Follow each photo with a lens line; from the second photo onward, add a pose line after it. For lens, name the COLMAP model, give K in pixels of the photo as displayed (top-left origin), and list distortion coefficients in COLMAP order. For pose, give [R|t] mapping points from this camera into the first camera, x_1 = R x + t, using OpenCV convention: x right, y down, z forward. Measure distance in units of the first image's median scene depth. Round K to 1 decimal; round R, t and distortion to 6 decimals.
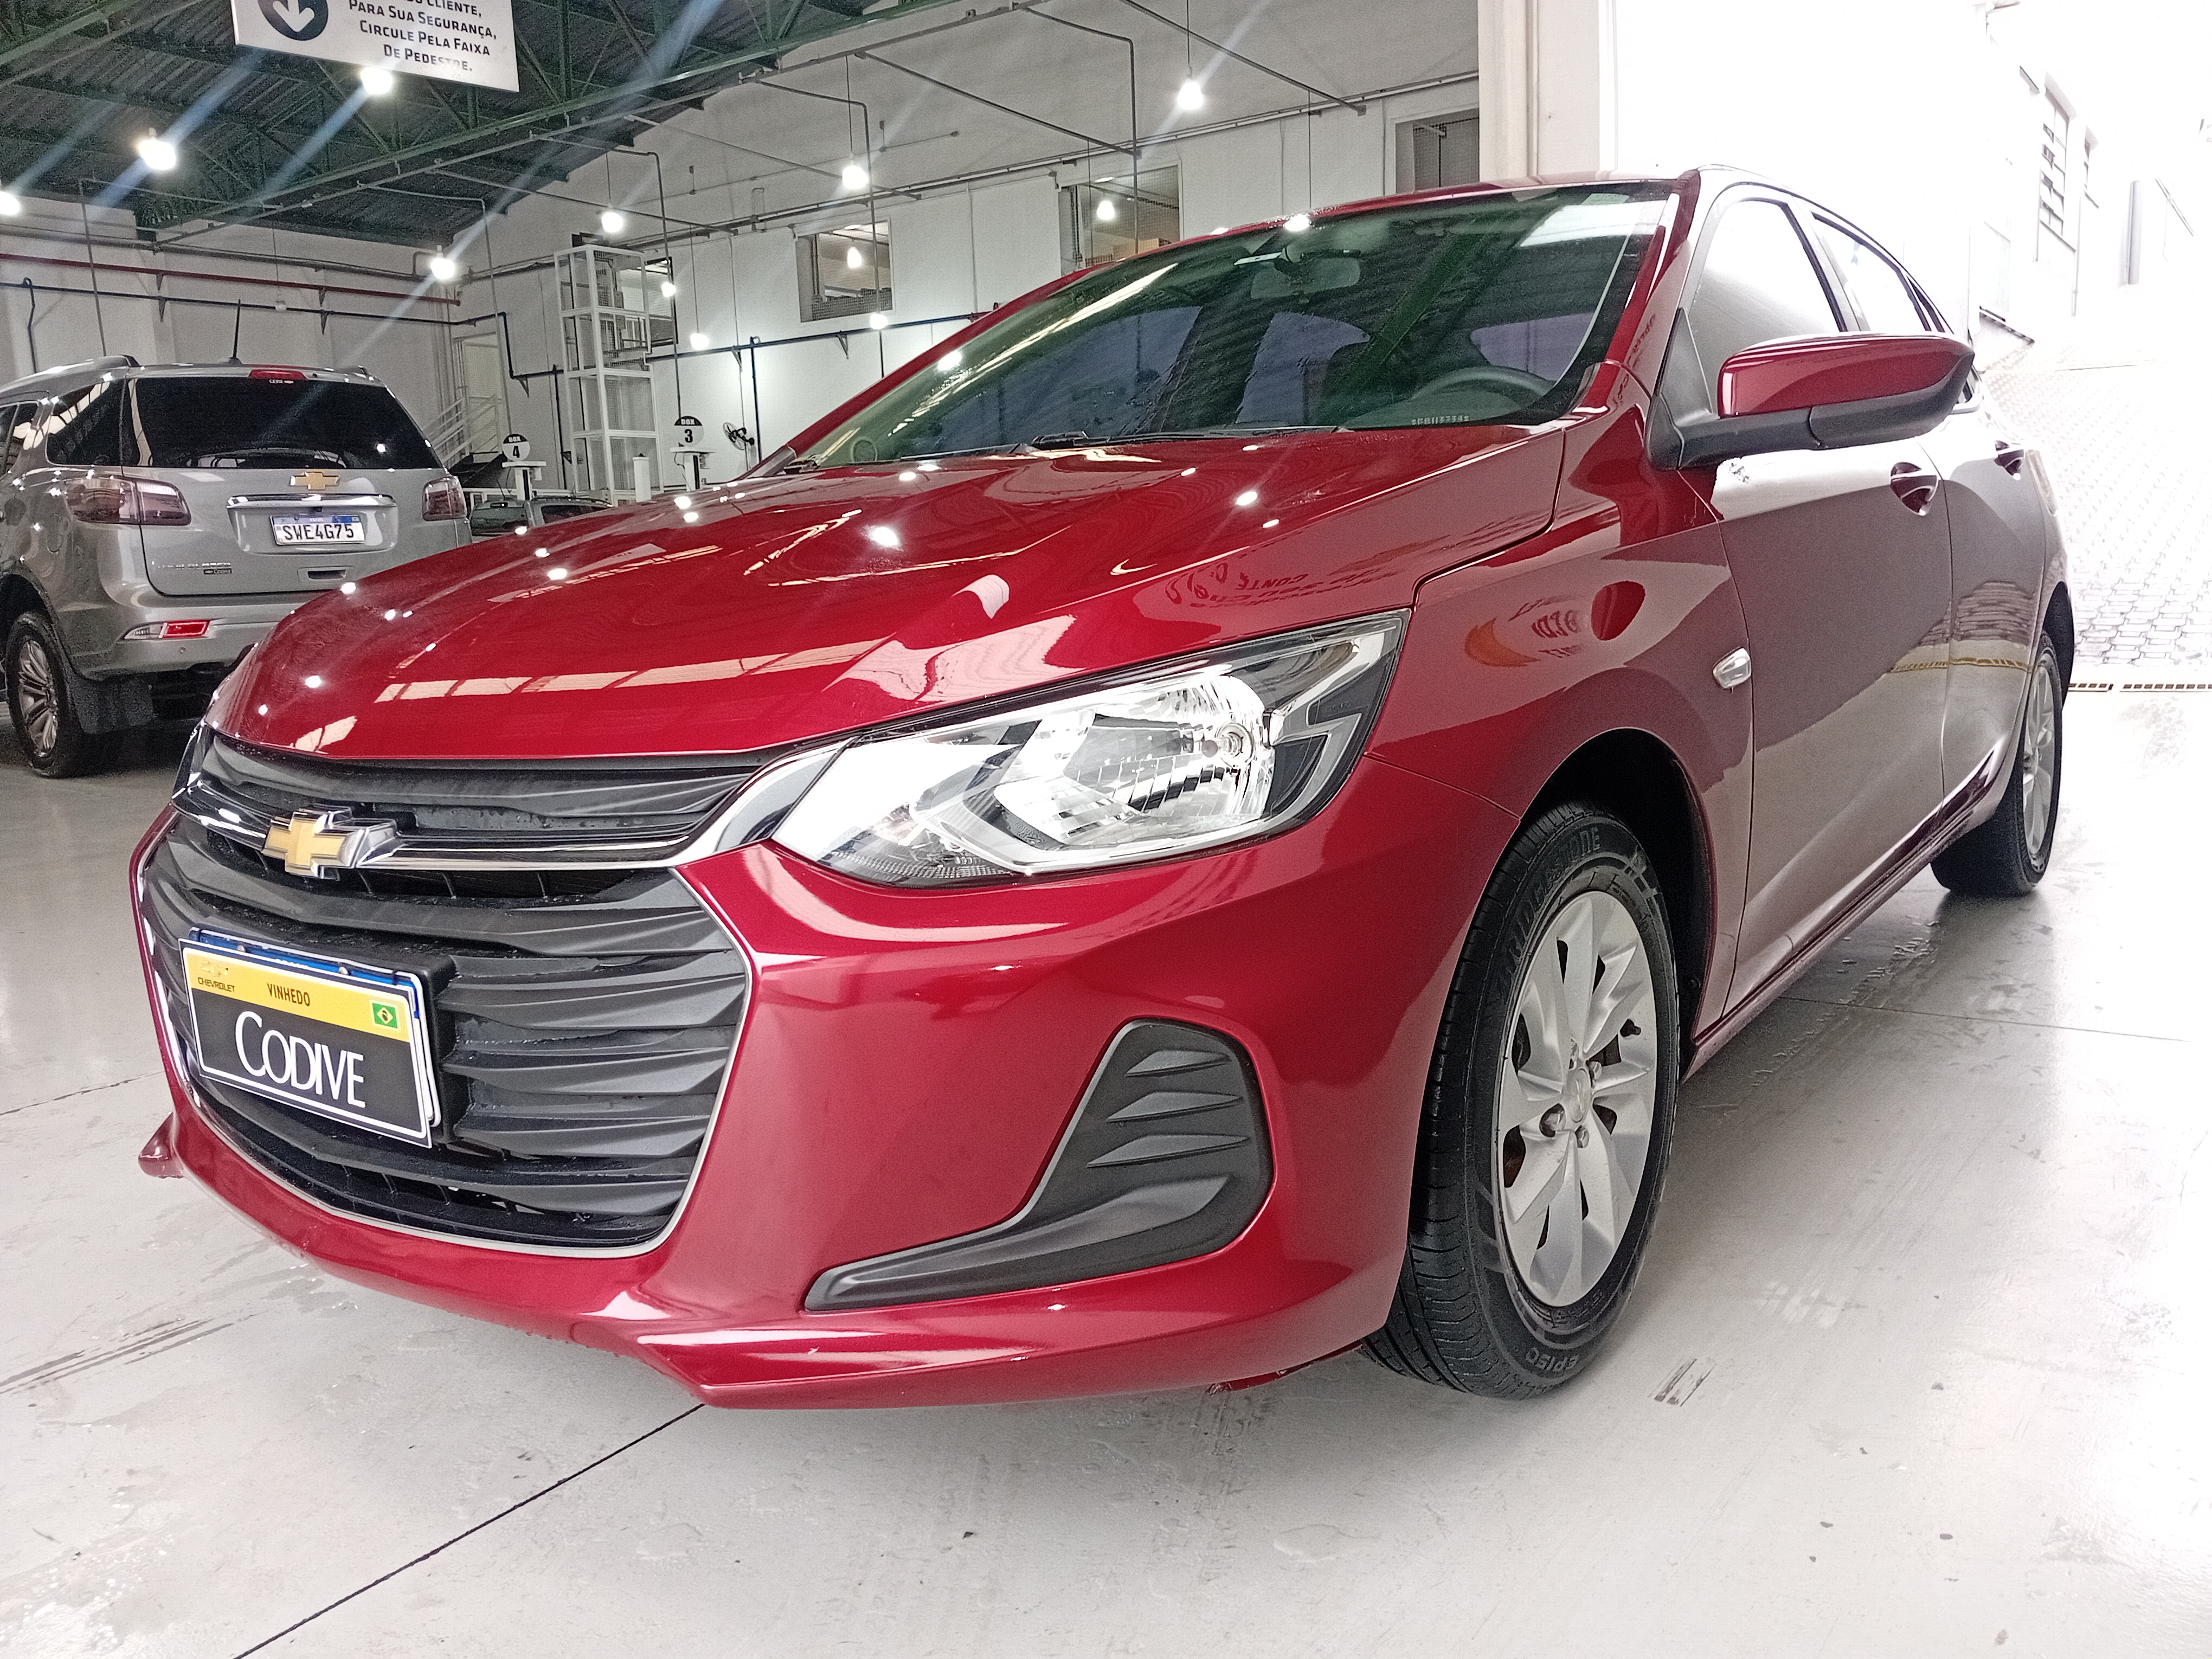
lens RADIAL K [[1682.8, 0, 1109.4], [0, 1682.8, 820.0], [0, 0, 1]] dist [0.067318, -0.168413]
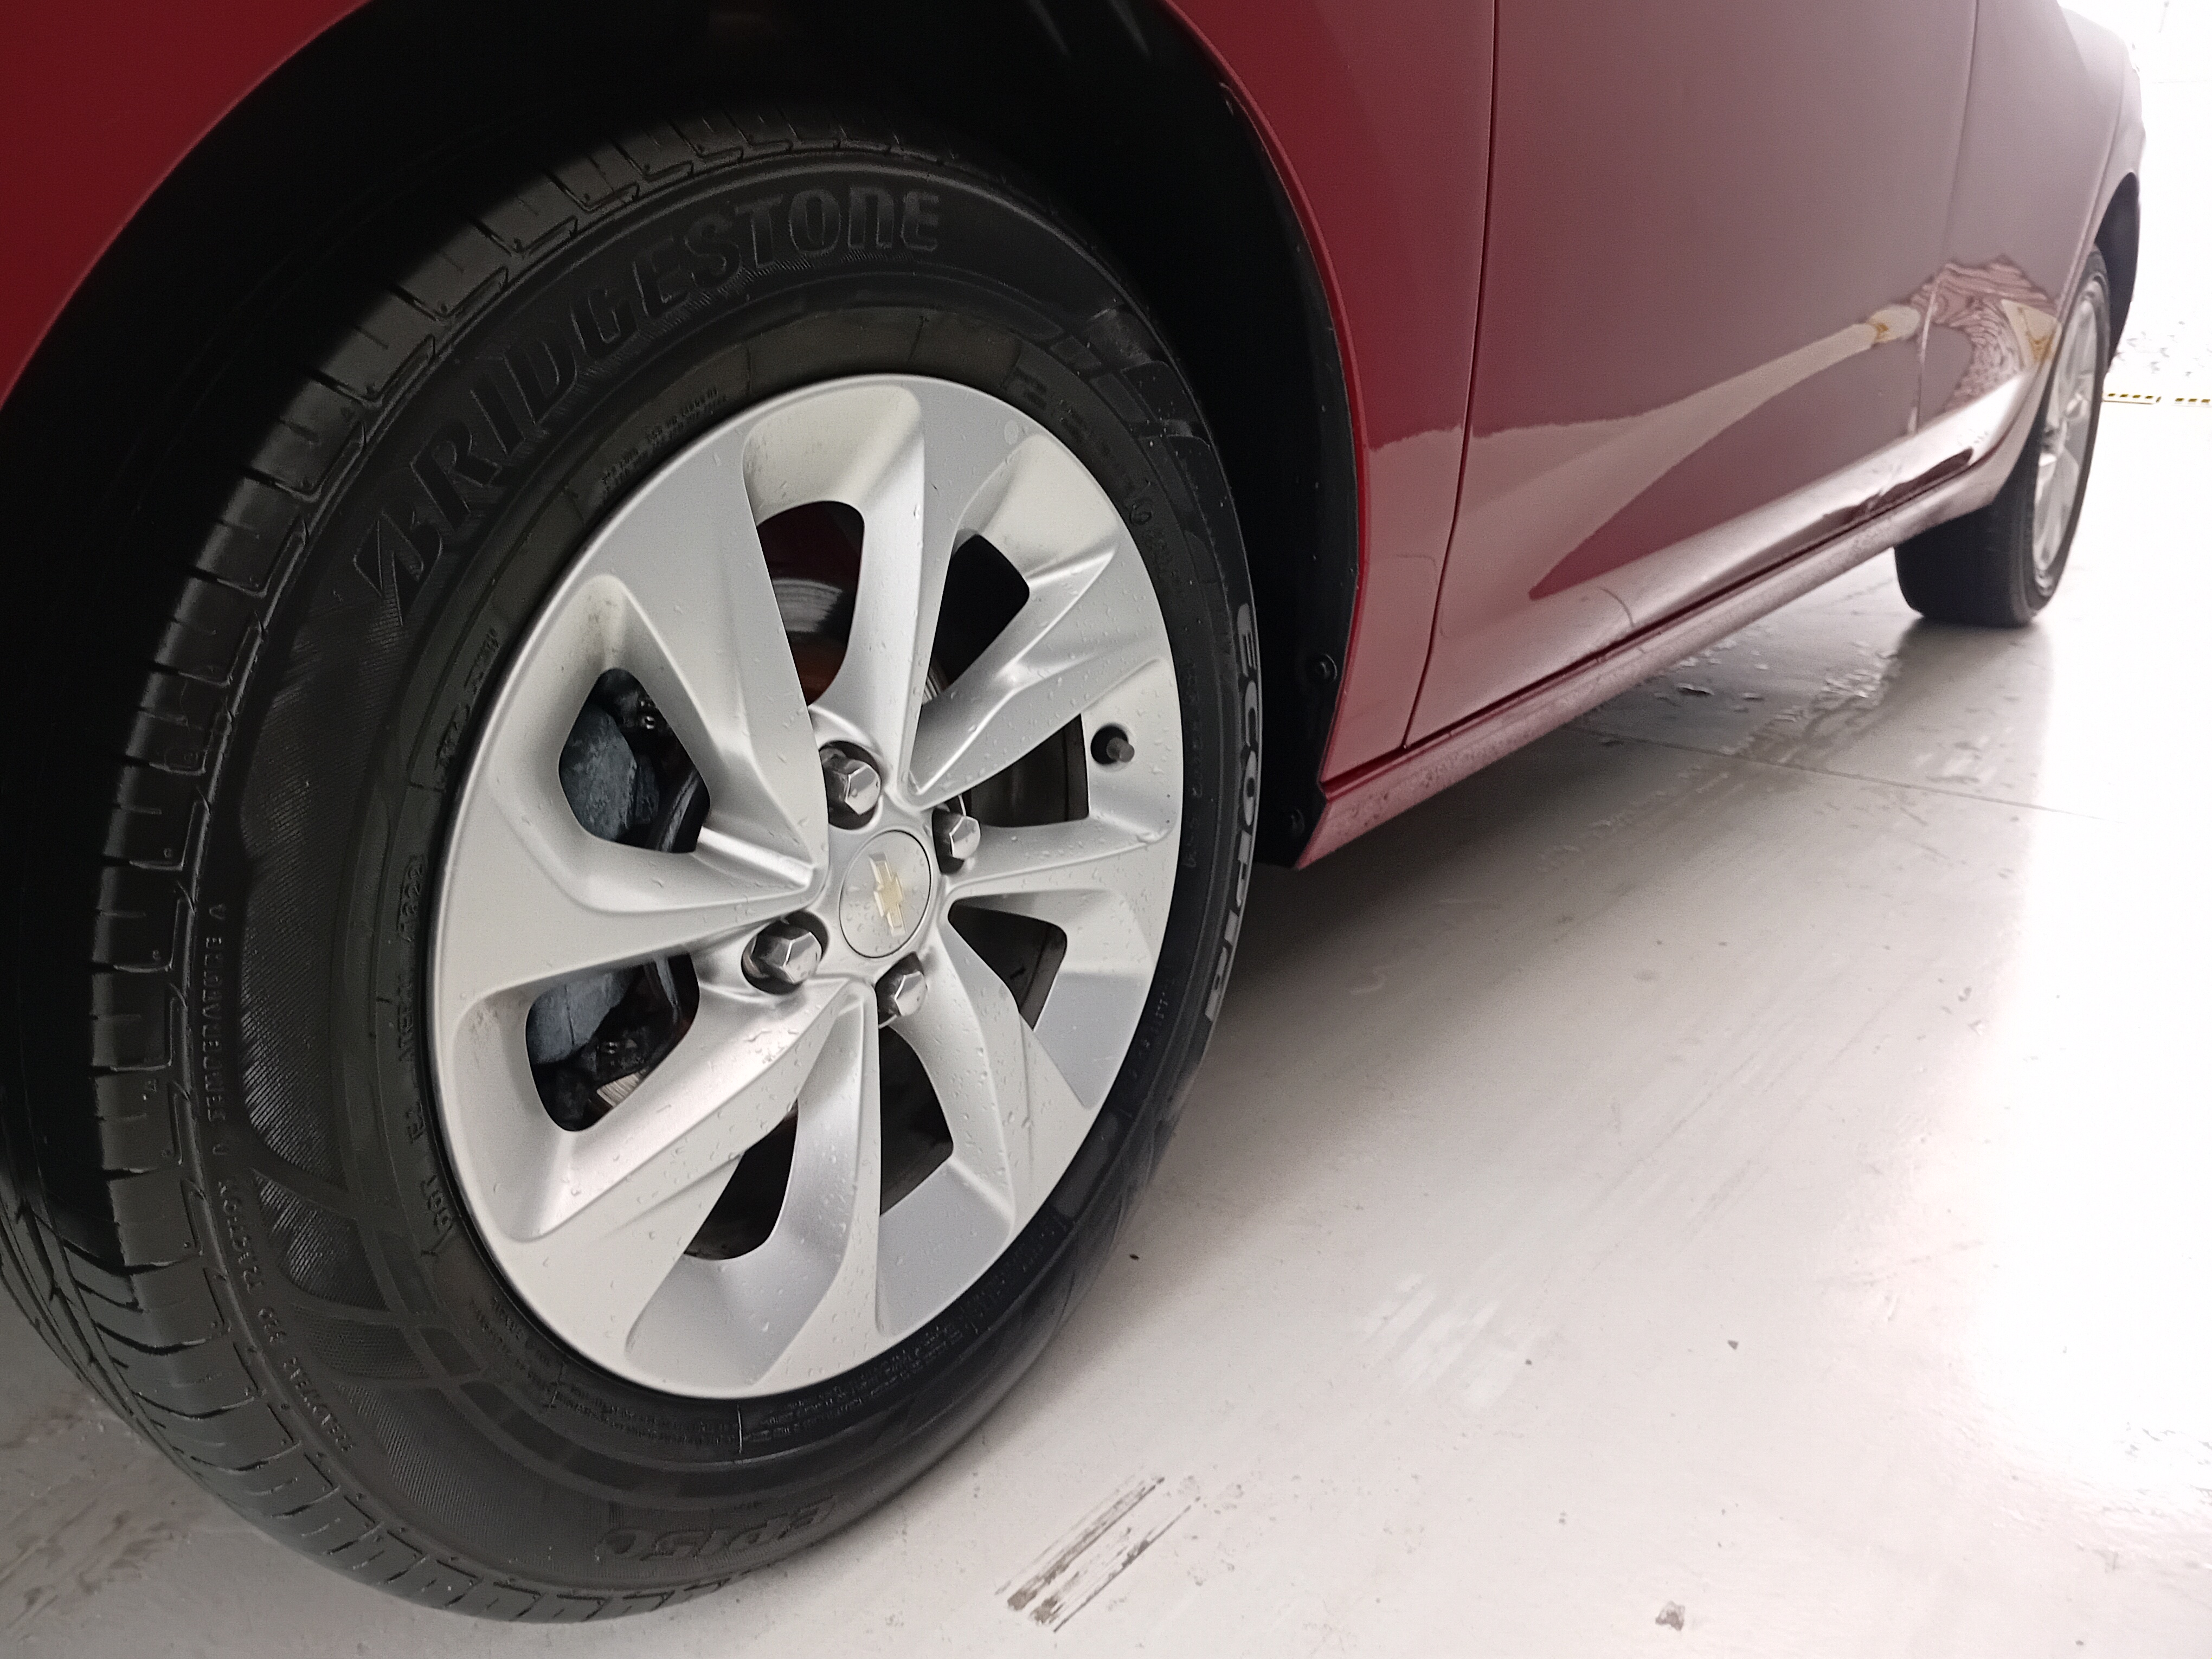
lens RADIAL K [[1736.6, 0, 1112.1], [0, 1736.6, 772.7], [0, 0, 1]] dist [0.061553, -0.156240]
pose [[0.997446, 0.067750, 0.022612, 0.318456], [-0.070198, 0.988305, 0.135370, 0.072619], [-0.013177, -0.136611, 0.990537, 0.581665]]
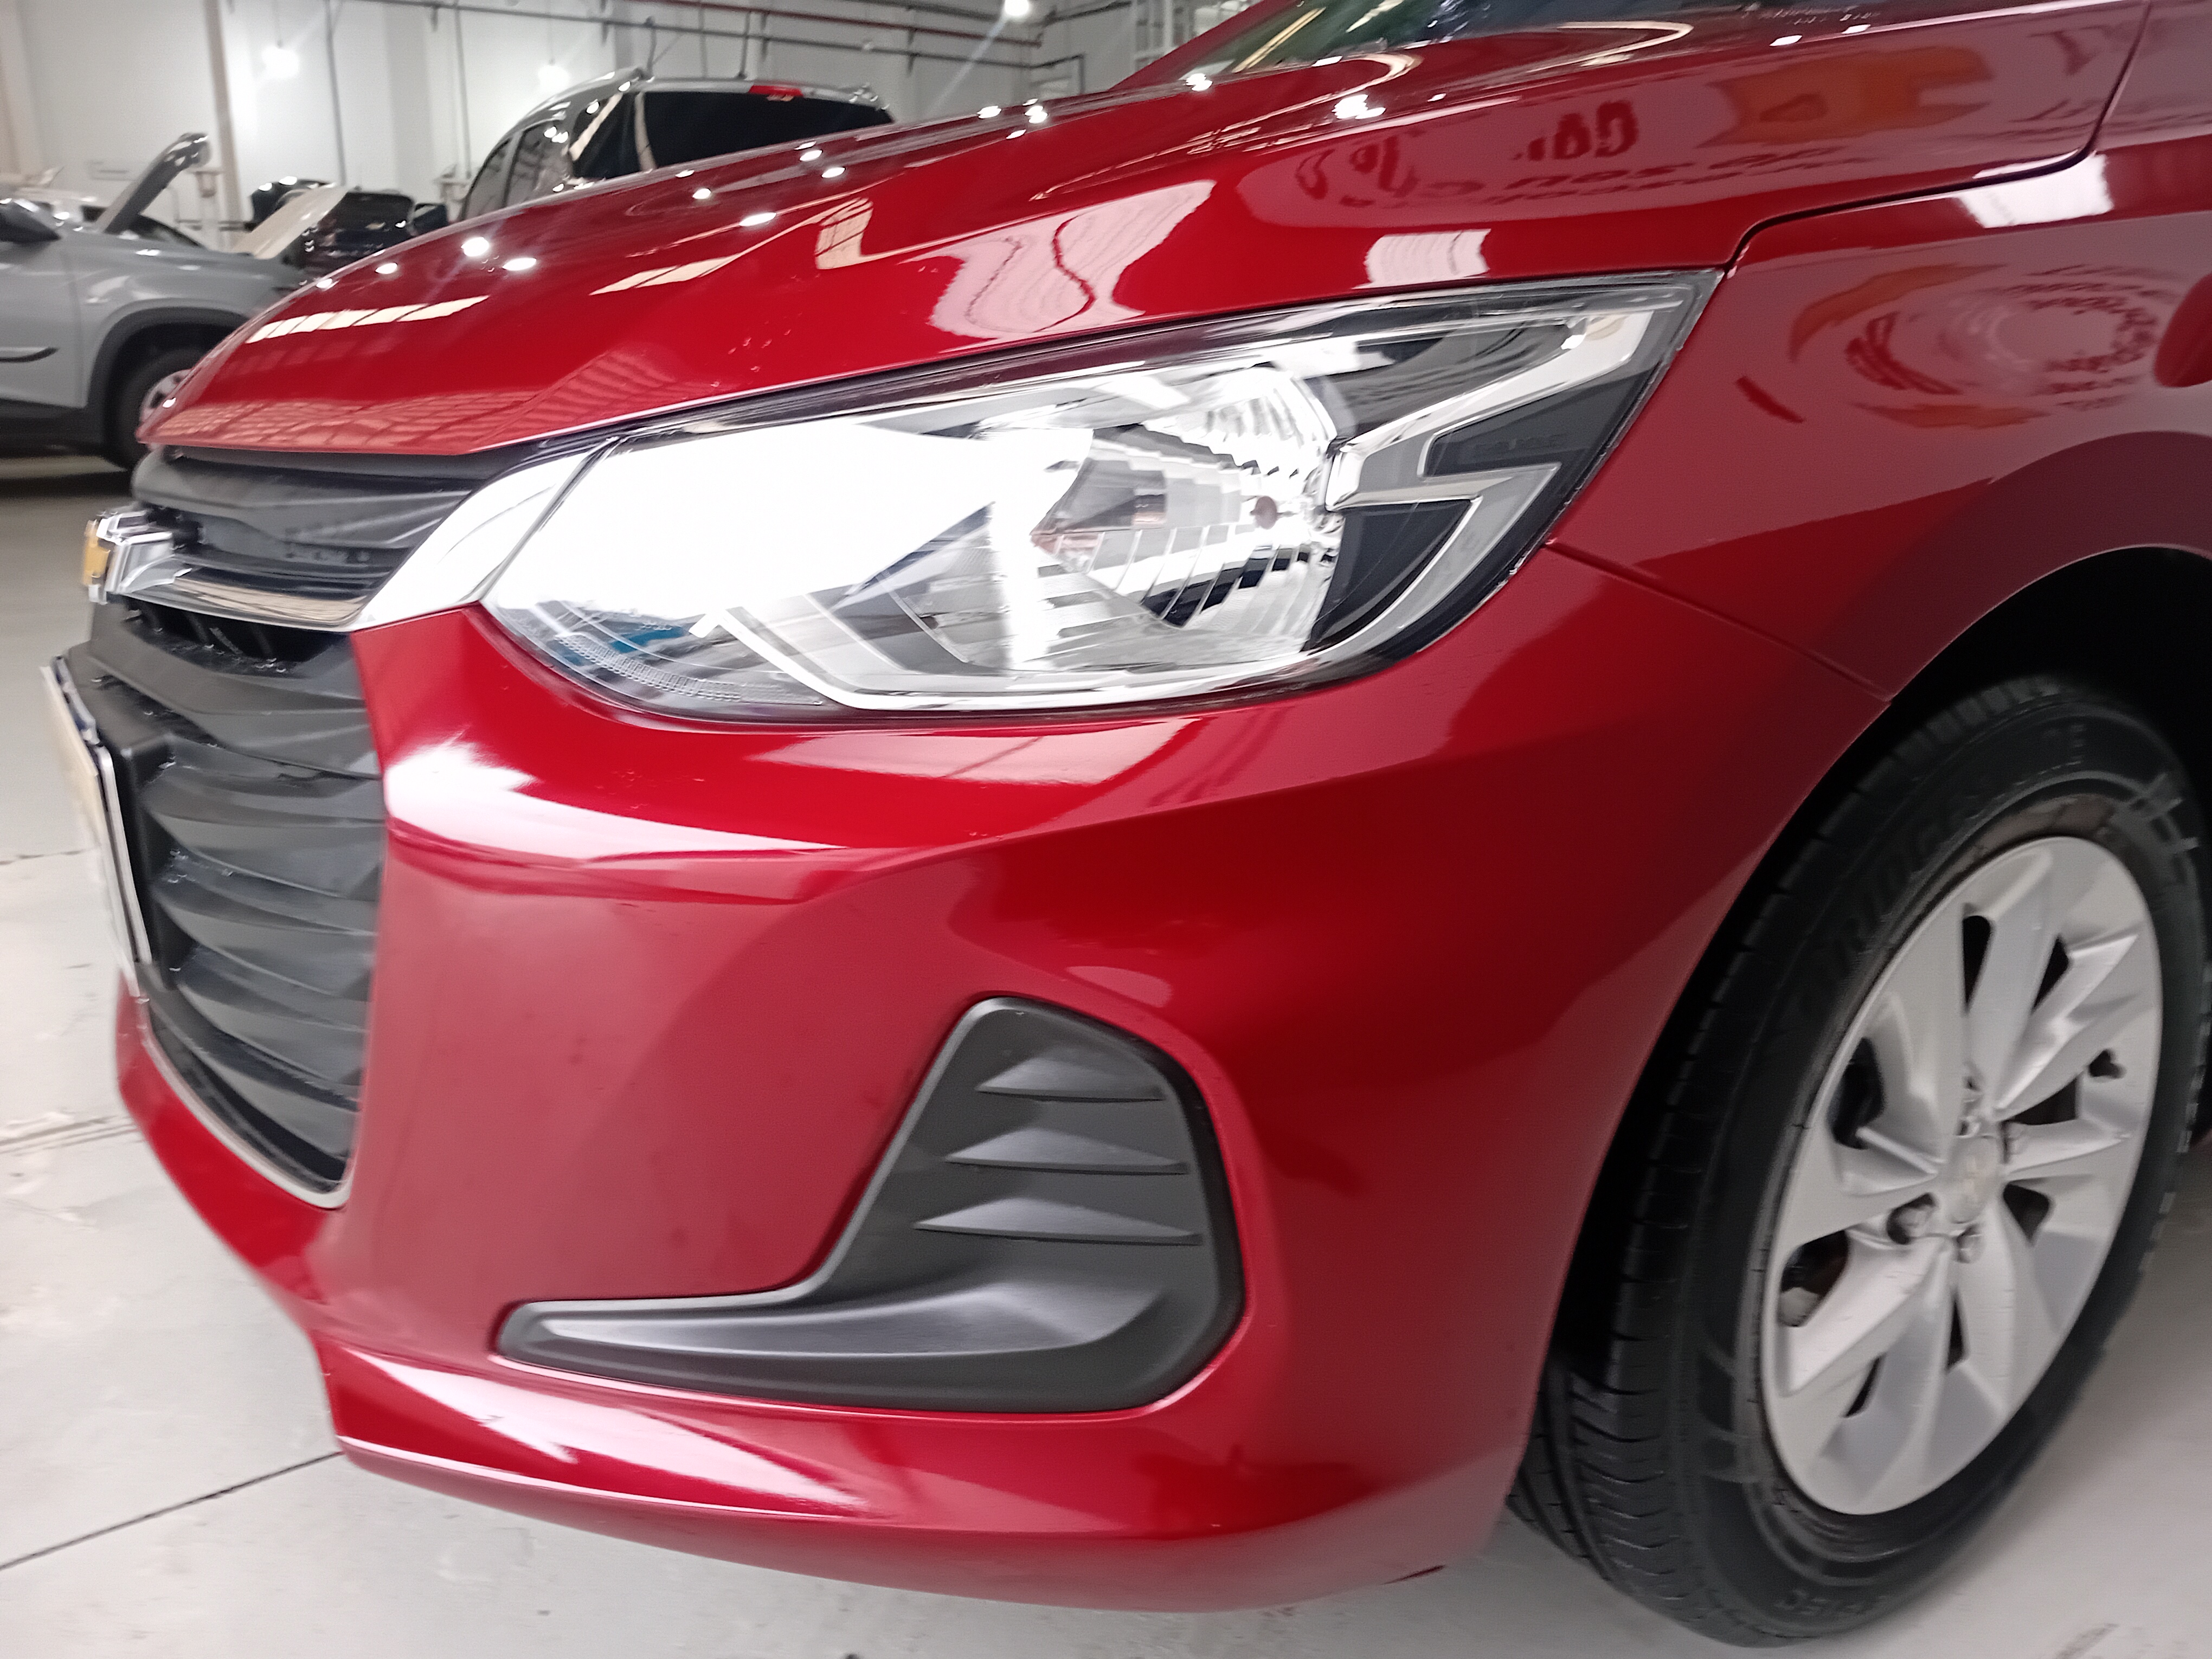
lens RADIAL K [[1696.6, 0, 1097.1], [0, 1696.6, 821.6], [0, 0, 1]] dist [0.061793, -0.167637]
pose [[0.946163, 0.129446, -0.296682, 0.149679], [-0.090319, 0.985731, 0.142046, -0.013819], [0.310836, -0.107603, 0.944353, 0.366290]]
